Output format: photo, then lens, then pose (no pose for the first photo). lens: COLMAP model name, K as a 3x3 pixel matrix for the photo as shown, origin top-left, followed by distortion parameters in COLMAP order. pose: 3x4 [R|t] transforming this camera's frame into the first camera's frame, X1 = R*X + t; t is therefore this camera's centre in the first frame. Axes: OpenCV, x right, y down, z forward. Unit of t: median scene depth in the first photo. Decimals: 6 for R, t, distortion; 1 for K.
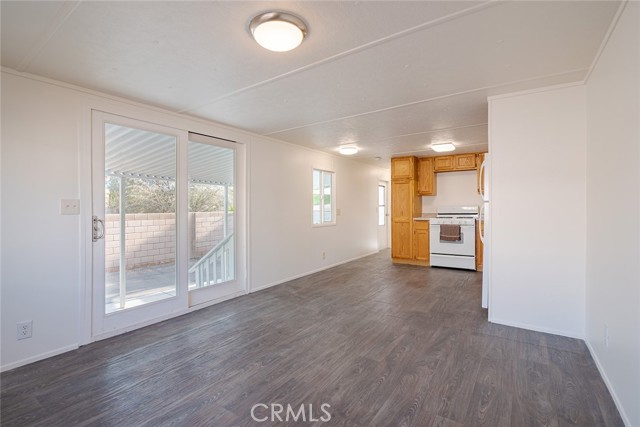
lens RADIAL K [[295.8, 0, 318.7], [0, 295.8, 212.3], [0, 0, 1]] dist [-0.017779, 0.000572]
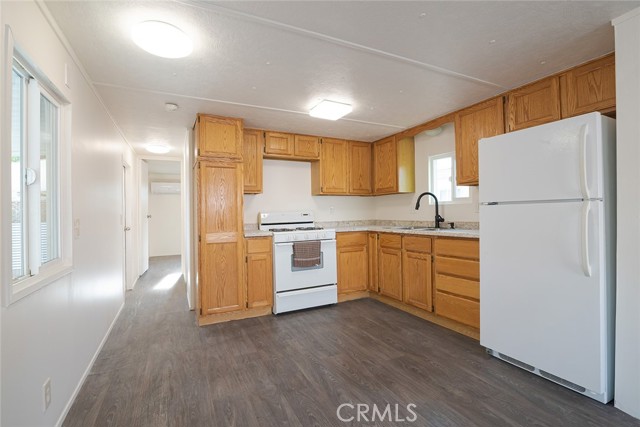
lens RADIAL K [[295.8, 0, 318.7], [0, 295.8, 212.3], [0, 0, 1]] dist [-0.017779, 0.000572]
pose [[0.494236, -0.000162, 0.869328, -0.094087], [0.023829, 0.999627, -0.013361, -0.010228], [-0.869001, 0.027319, 0.494055, 0.681918]]
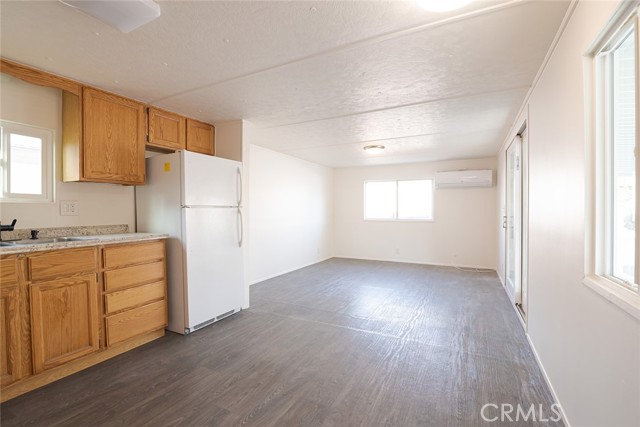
lens RADIAL K [[295.8, 0, 318.7], [0, 295.8, 212.3], [0, 0, 1]] dist [-0.017779, 0.000572]
pose [[-0.992824, 0.007221, -0.119366, 3.127670], [0.005026, 0.999813, 0.018679, -0.116948], [0.119478, 0.017945, -0.992675, 5.846356]]
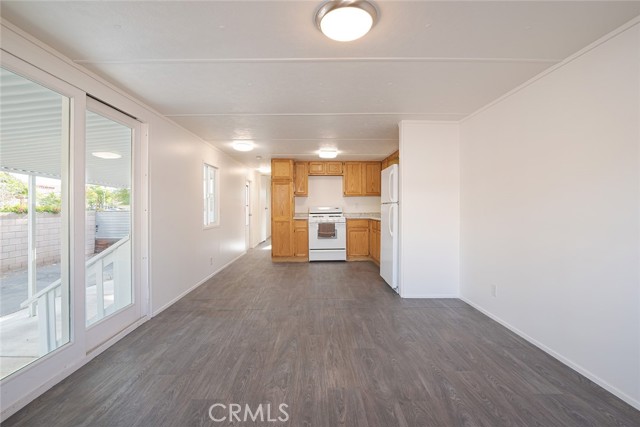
lens RADIAL K [[295.8, 0, 318.7], [0, 295.8, 212.3], [0, 0, 1]] dist [-0.017779, 0.000572]
pose [[0.815865, -0.005989, 0.578212, -0.242384], [0.006062, 0.999980, 0.001804, -0.000422], [-0.578211, 0.002033, 0.815885, 0.092349]]
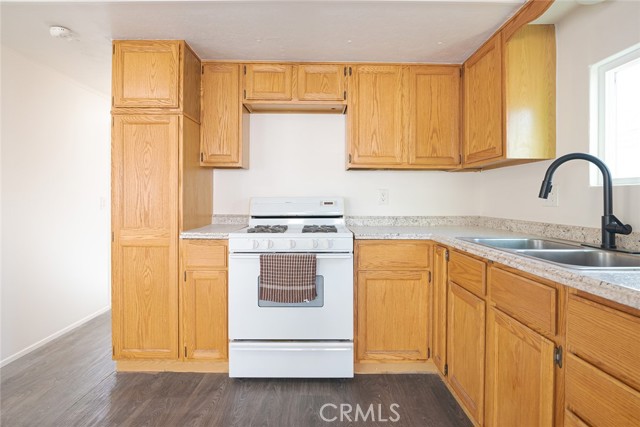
lens RADIAL K [[321.5, 0, 319.1], [0, 321.5, 200.0], [0, 0, 1]] dist [-0.015392, -0.000011]
pose [[0.825981, 0.008595, 0.563632, 0.275834], [-0.003481, 0.999942, -0.010148, -0.015216], [-0.563687, 0.006420, 0.825963, 0.696367]]
